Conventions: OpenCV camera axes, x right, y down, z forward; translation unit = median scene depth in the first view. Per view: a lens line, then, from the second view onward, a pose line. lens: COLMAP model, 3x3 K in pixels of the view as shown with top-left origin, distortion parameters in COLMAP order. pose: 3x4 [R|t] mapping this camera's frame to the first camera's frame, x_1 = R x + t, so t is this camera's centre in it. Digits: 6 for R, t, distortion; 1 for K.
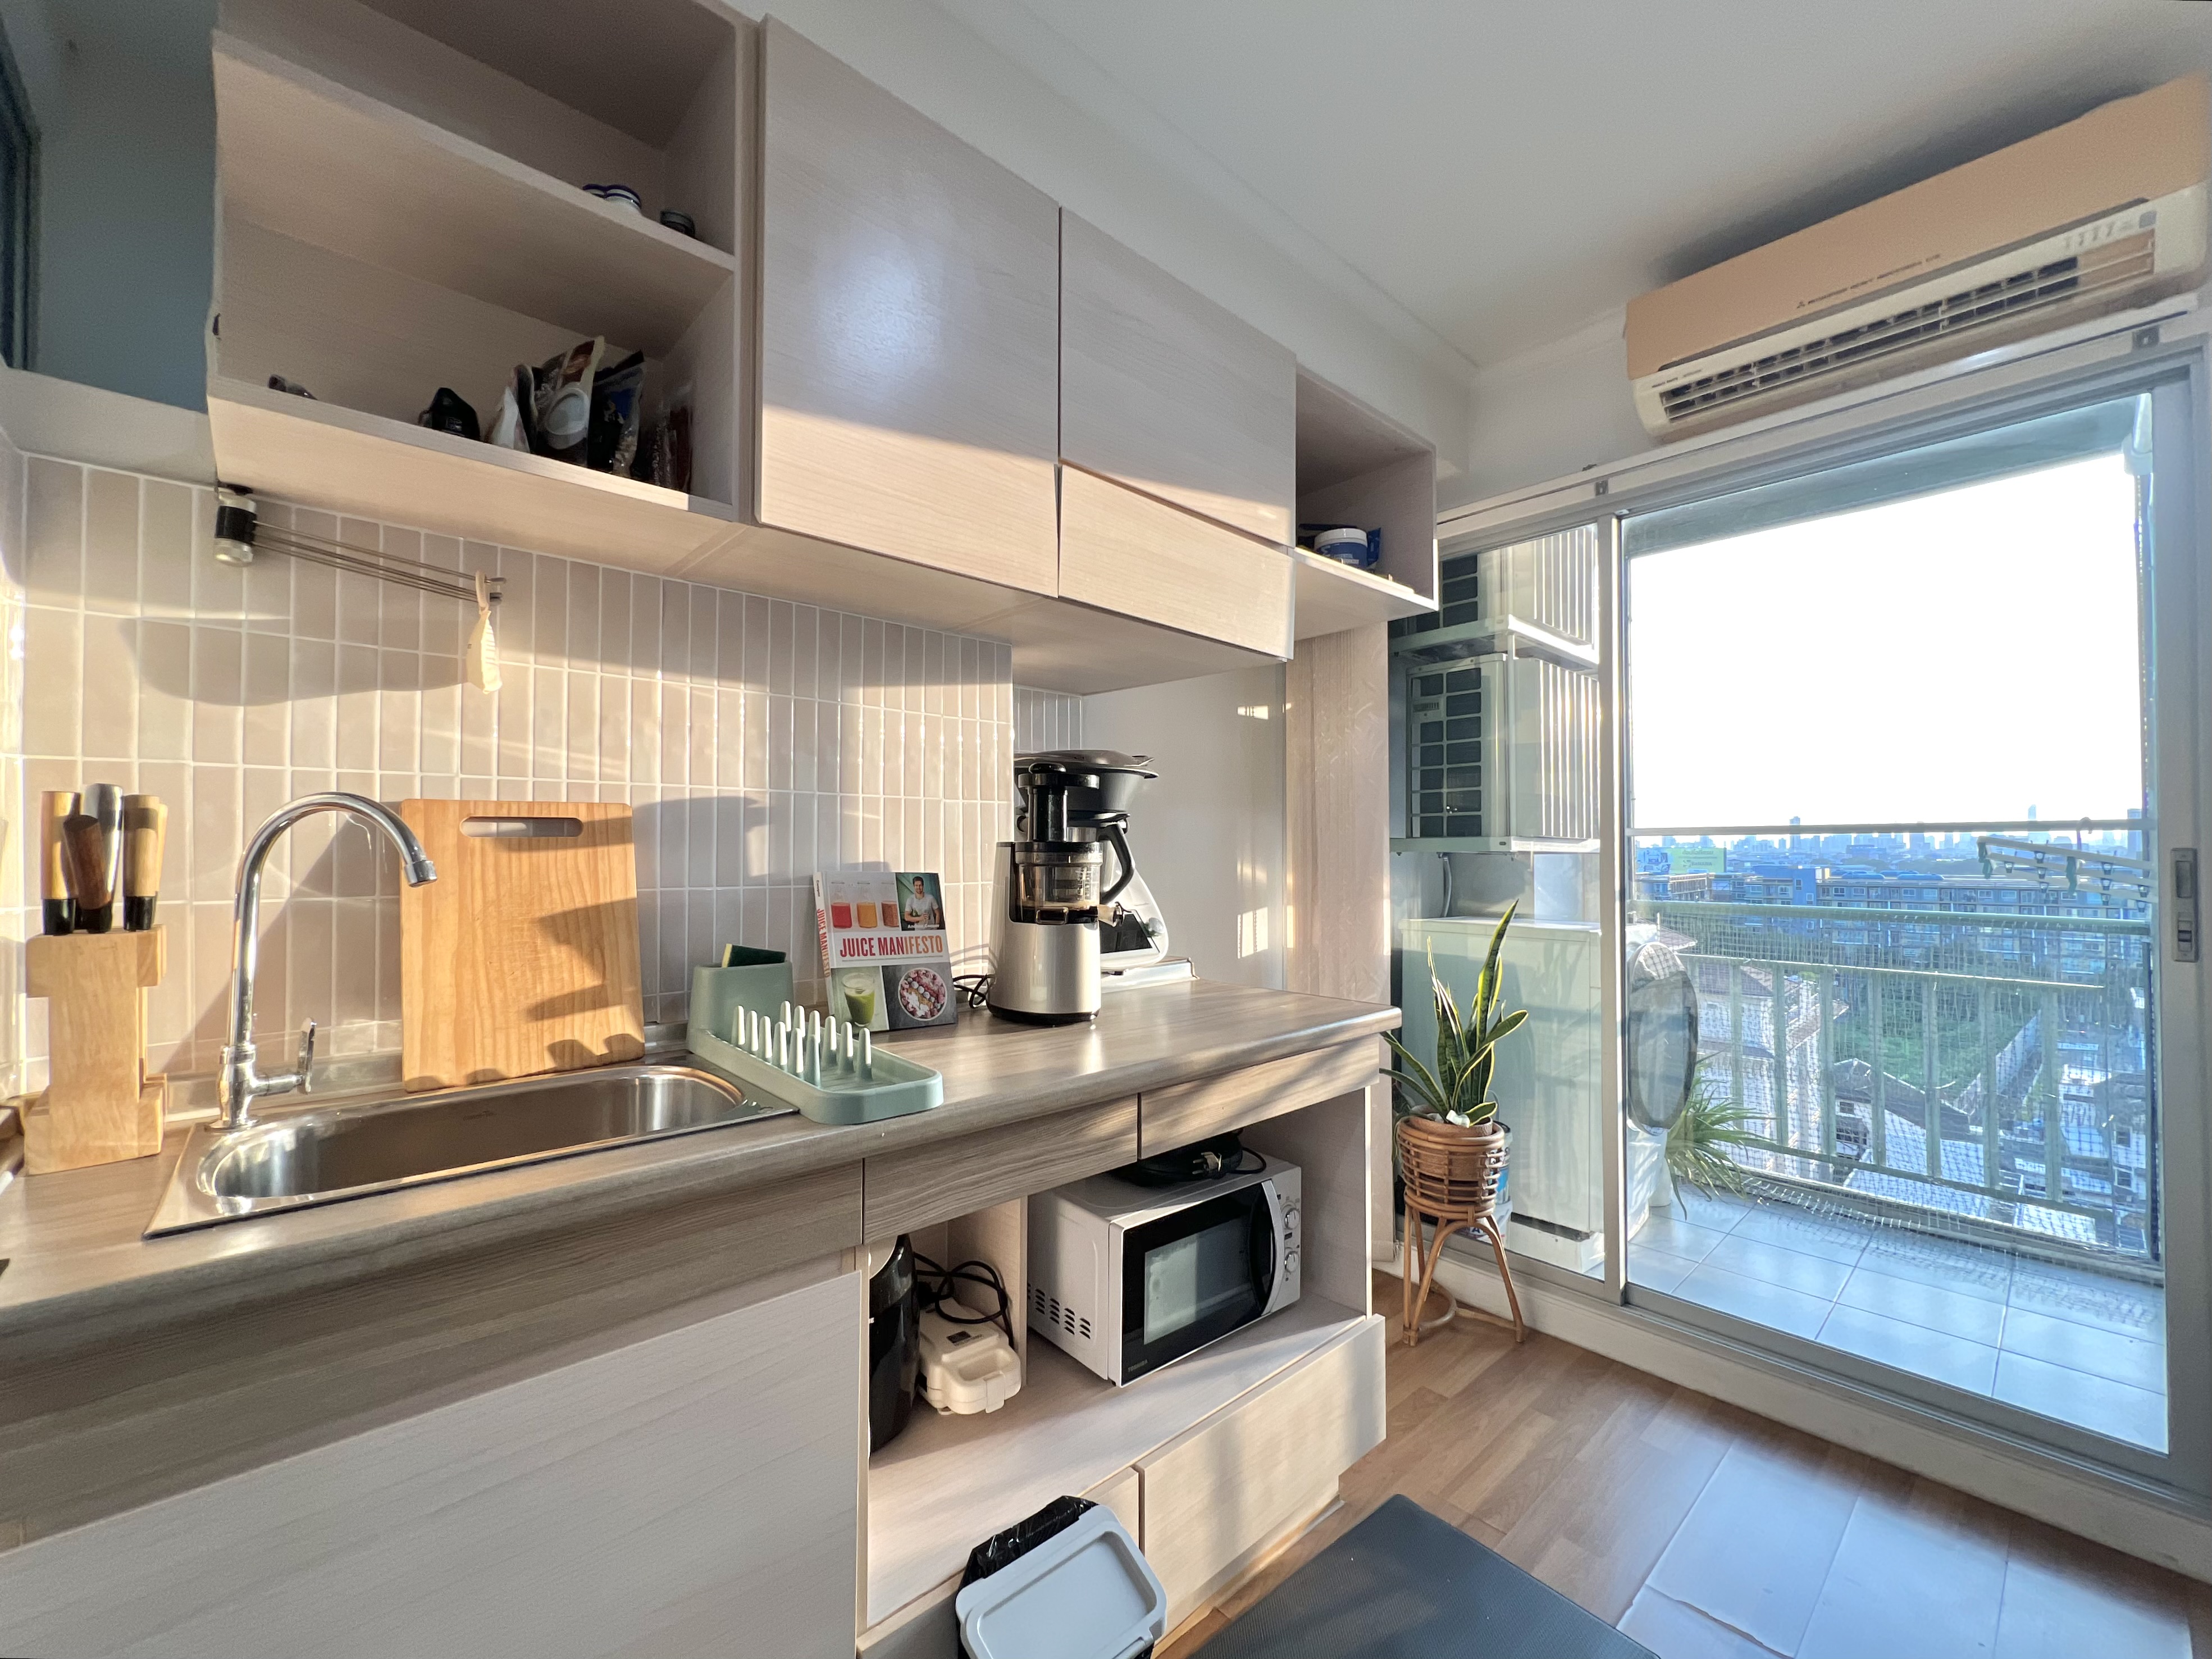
lens RADIAL K [[911.4, 0, 1102.1], [0, 911.4, 835.1], [0, 0, 1]] dist [-0.001915, 0.000260]
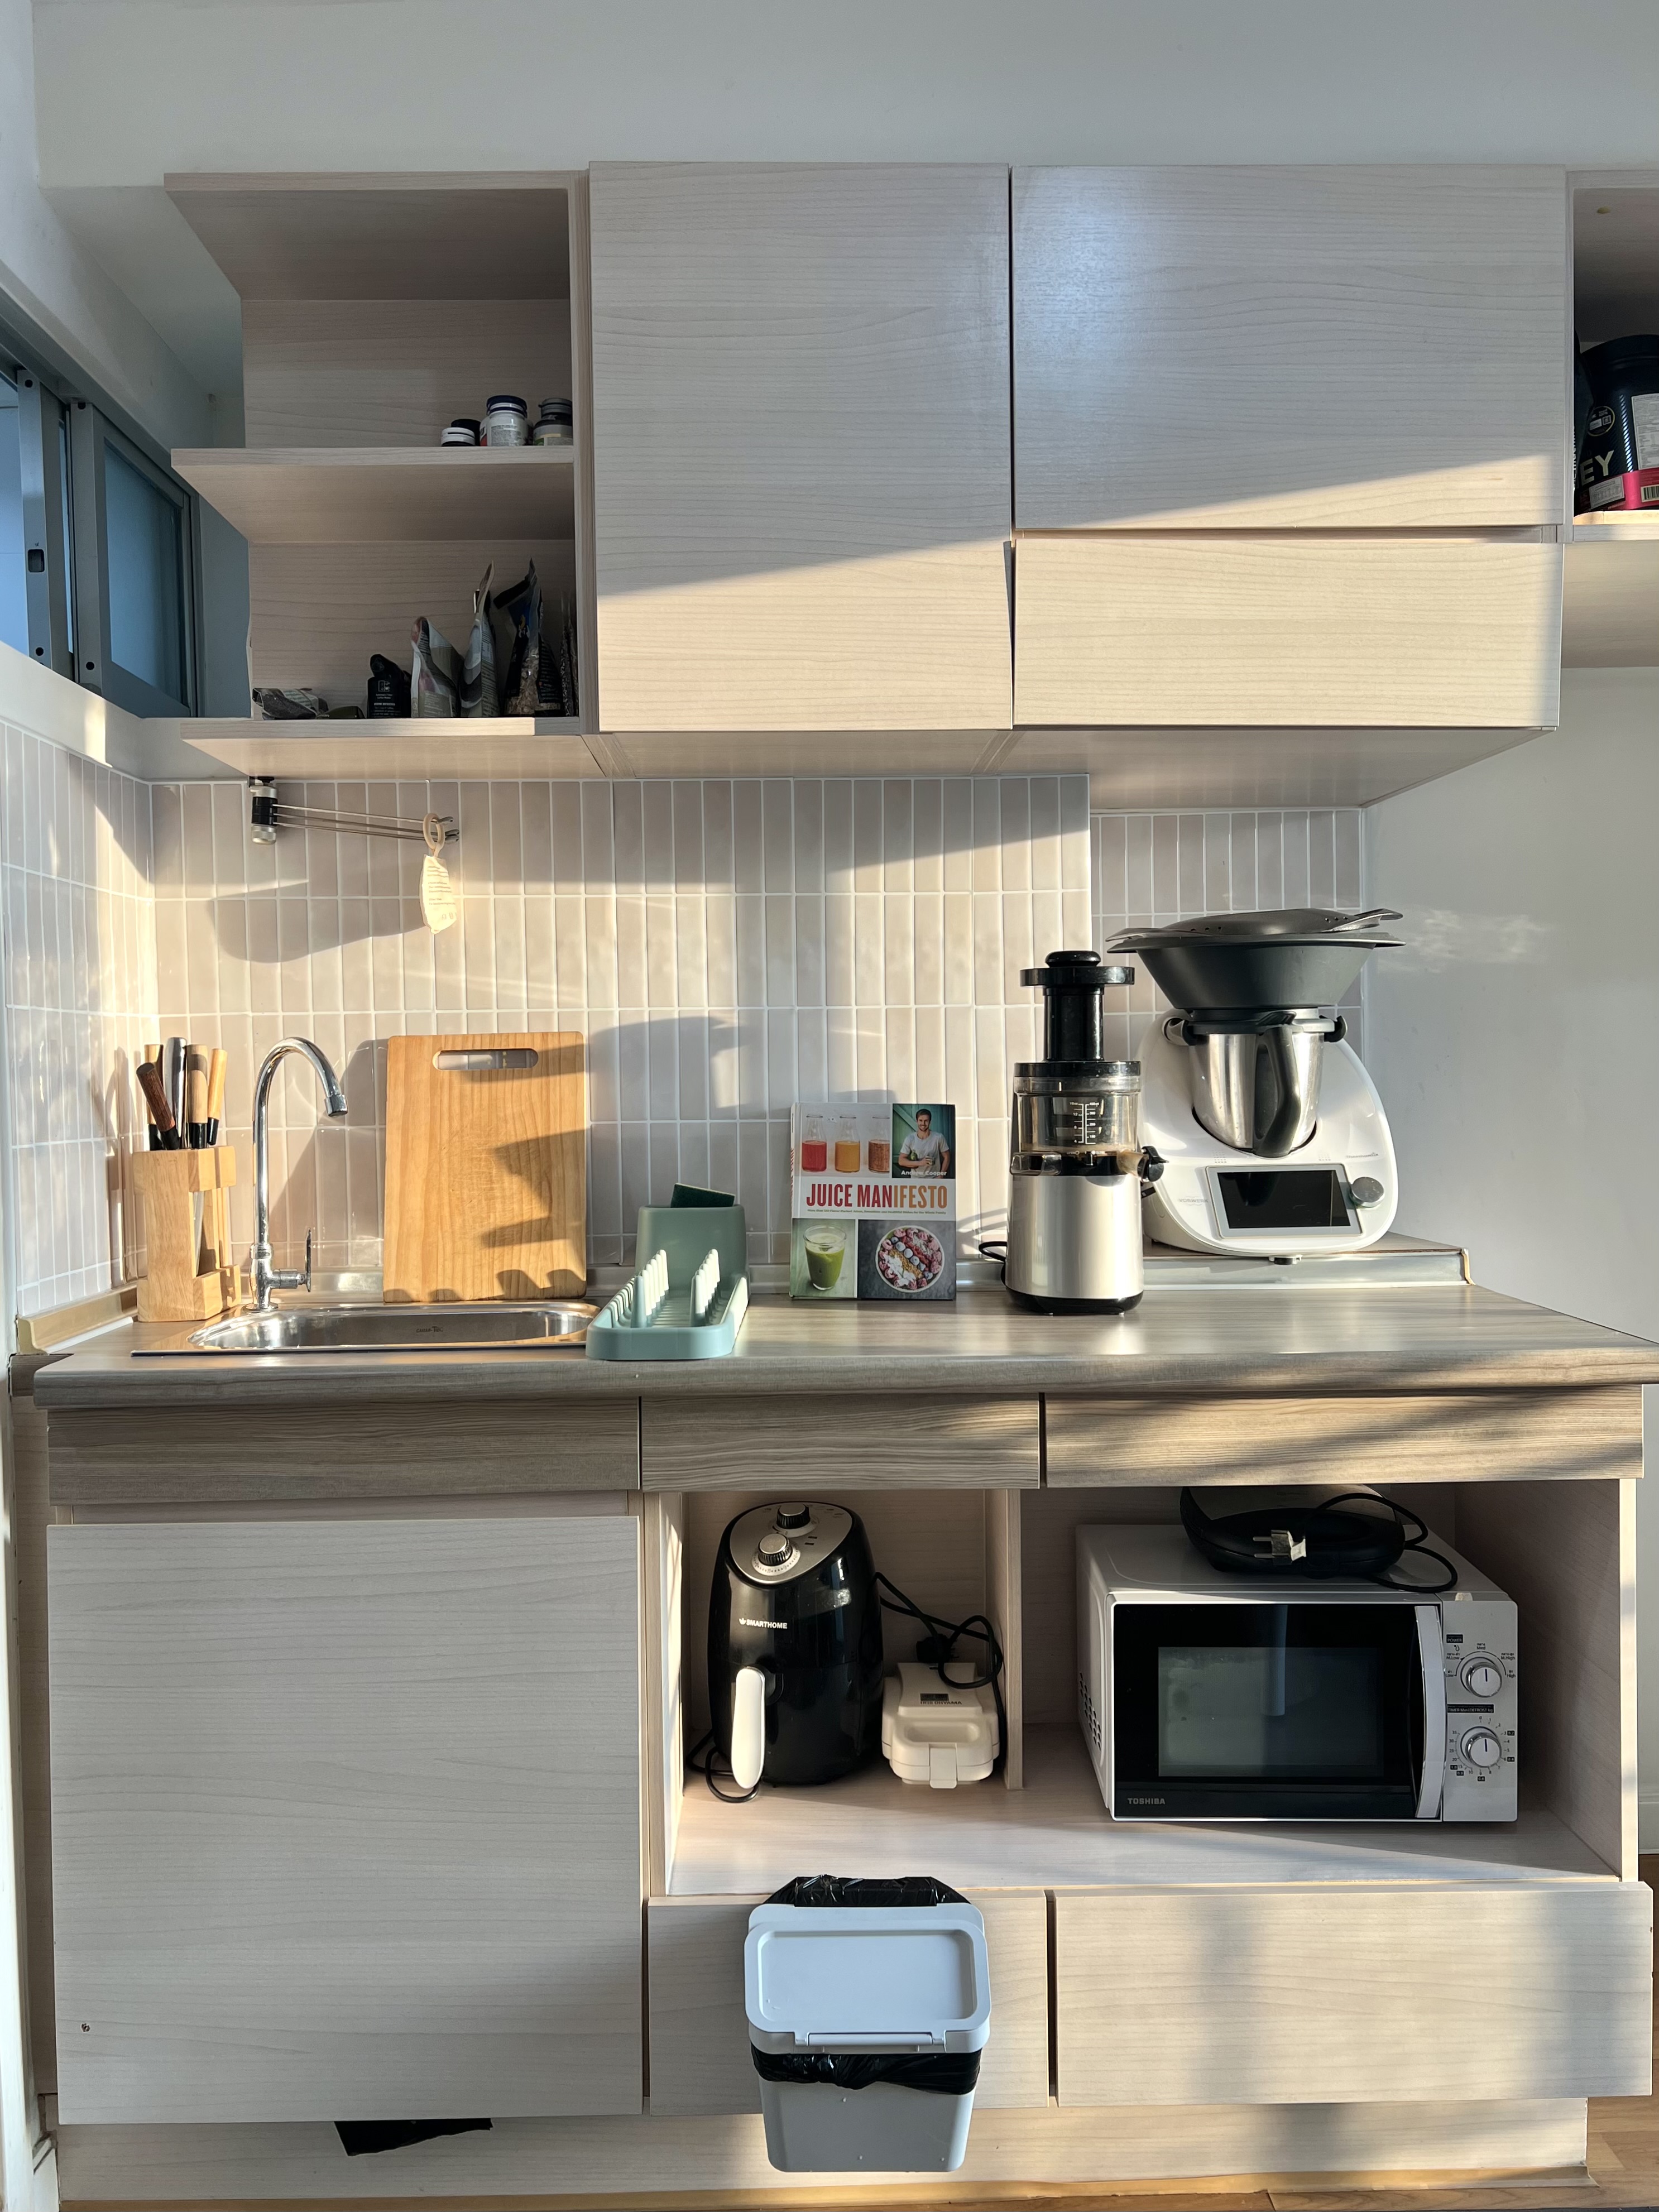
lens RADIAL K [[1656.9, 0, 826.0], [0, 1656.9, 1123.2], [0, 0, 1]] dist [0.045948, -0.047288]
pose [[0.751548, 0.007519, -0.659635, 0.786559], [0.027743, 0.998690, 0.042992, -0.005729], [0.659094, -0.050611, 0.750355, -0.126247]]
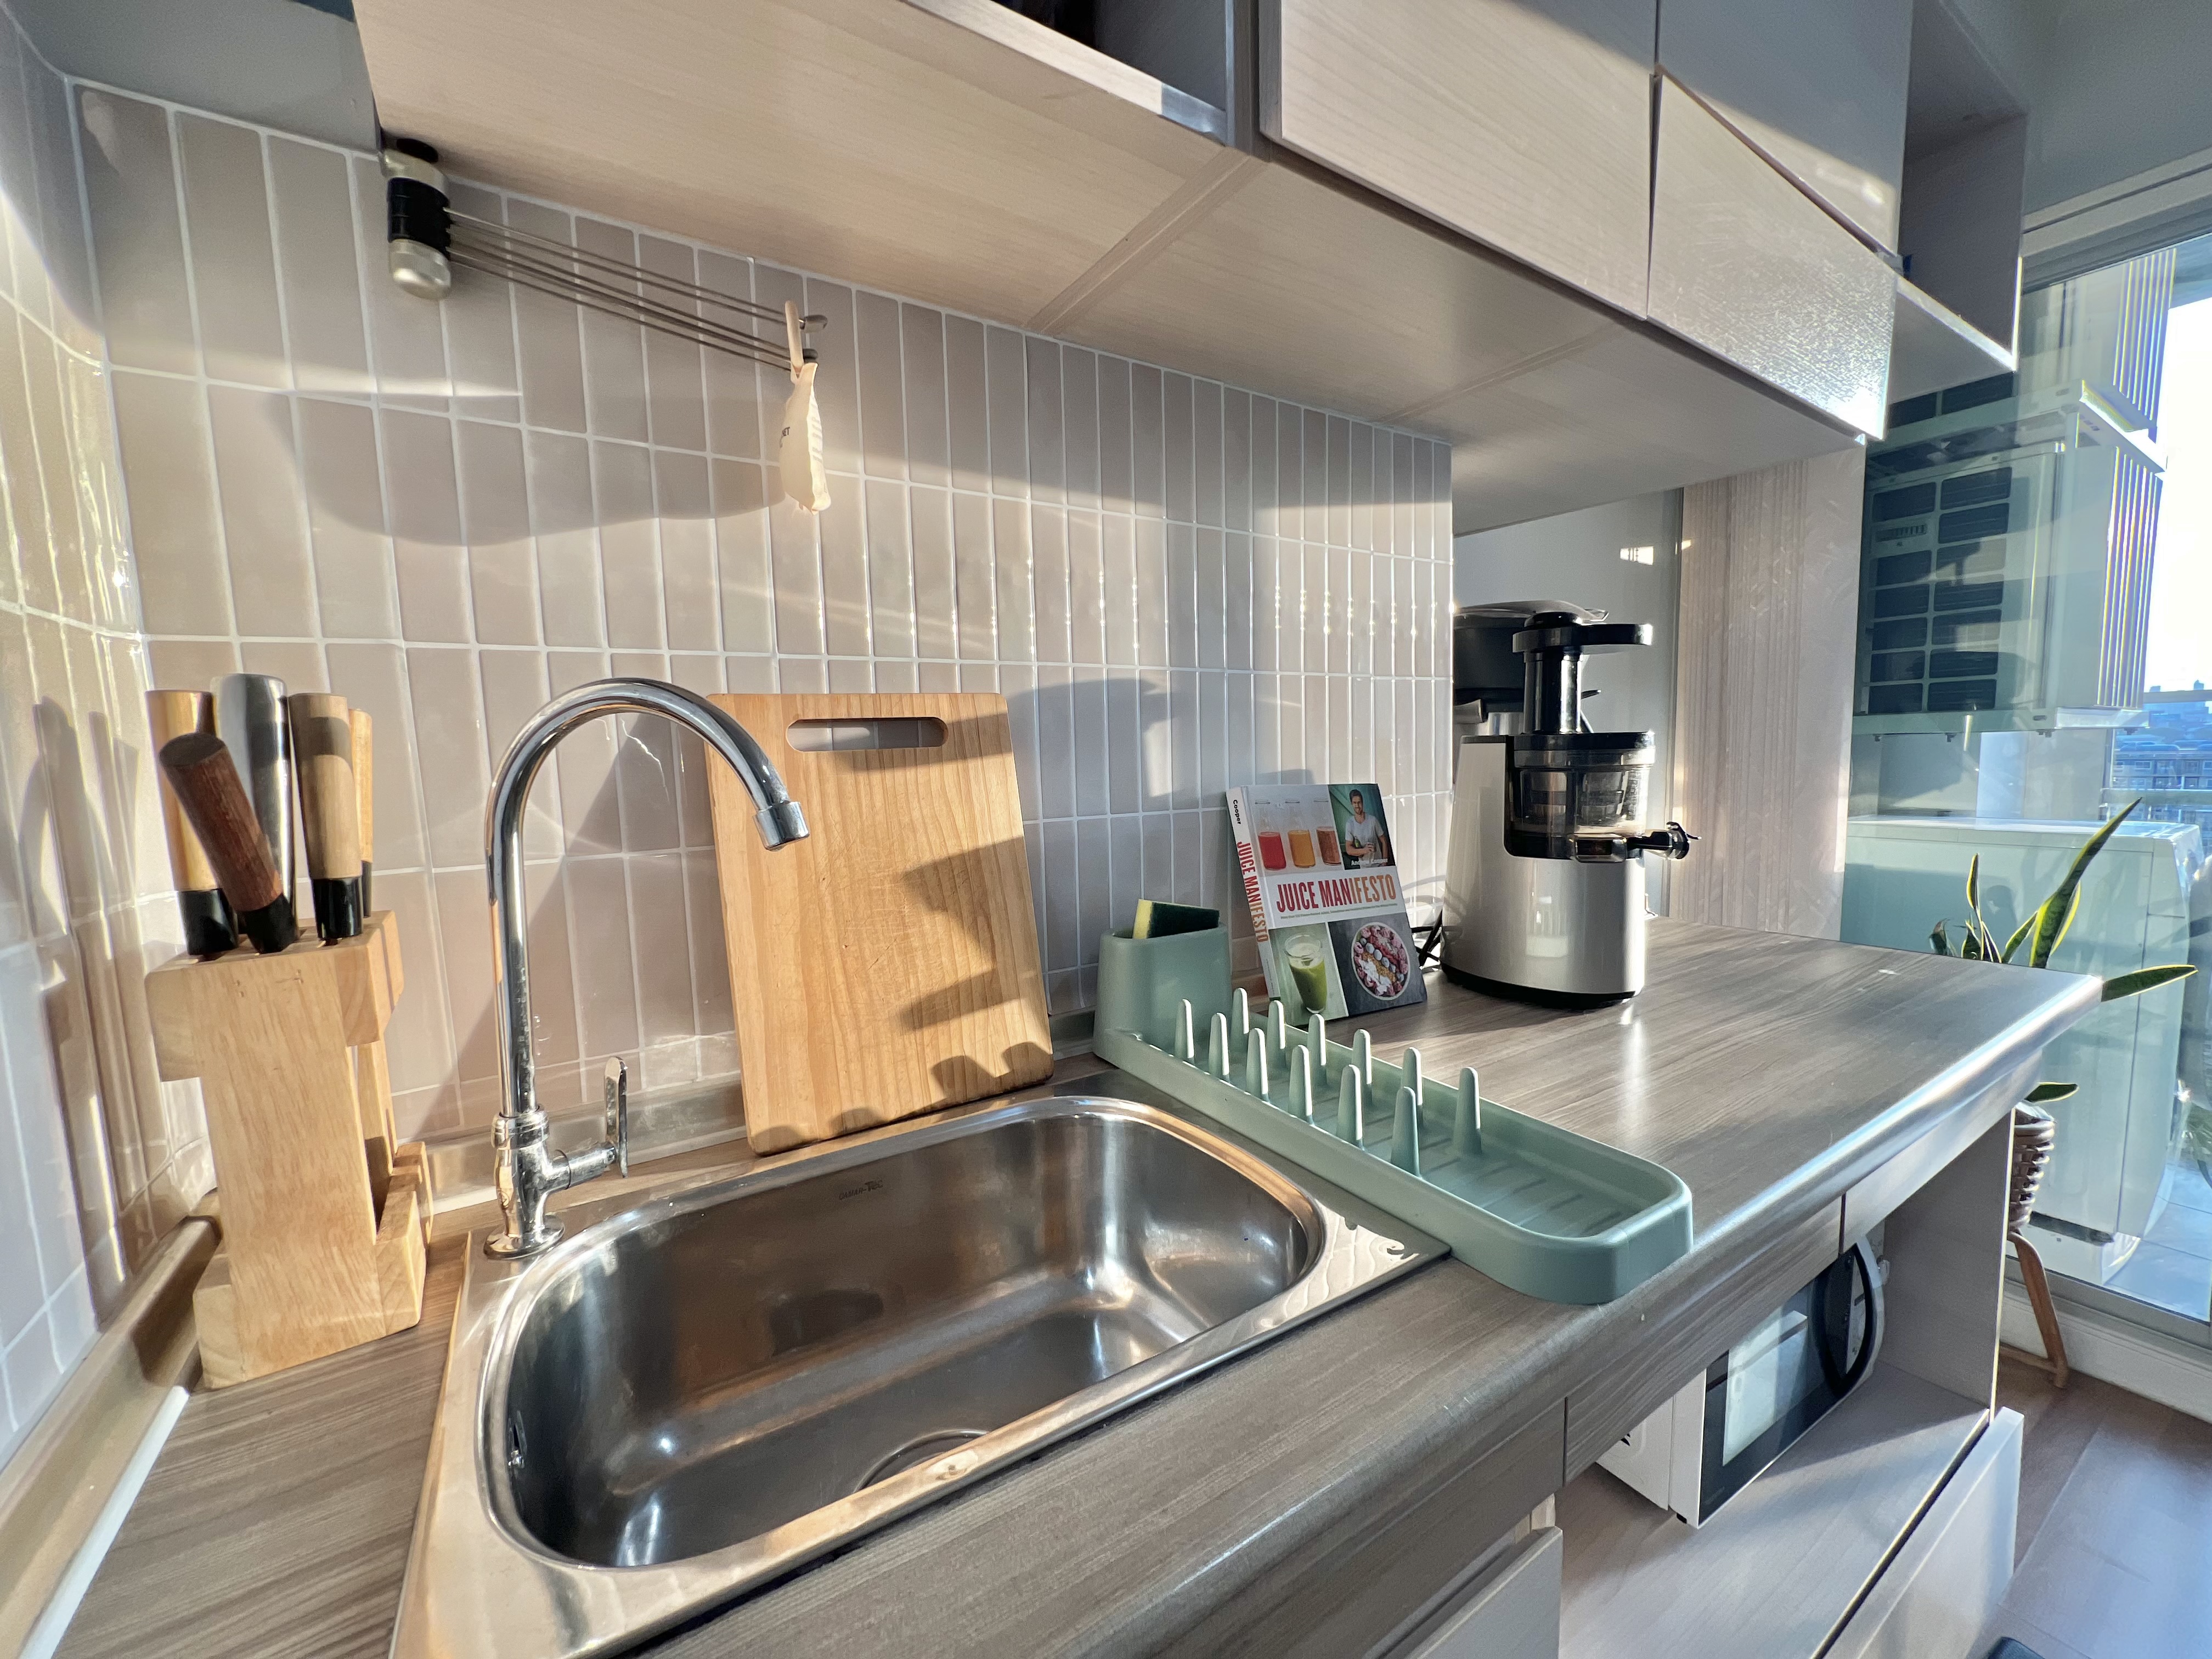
lens RADIAL K [[882.2, 0, 1093.7], [0, 882.2, 836.0], [0, 0, 1]] dist [-0.002212, 0.000081]
pose [[0.985234, -0.009790, -0.170933, -0.338304], [0.030288, 0.992584, 0.117729, -0.005070], [0.168512, -0.121168, 0.978224, 0.368929]]
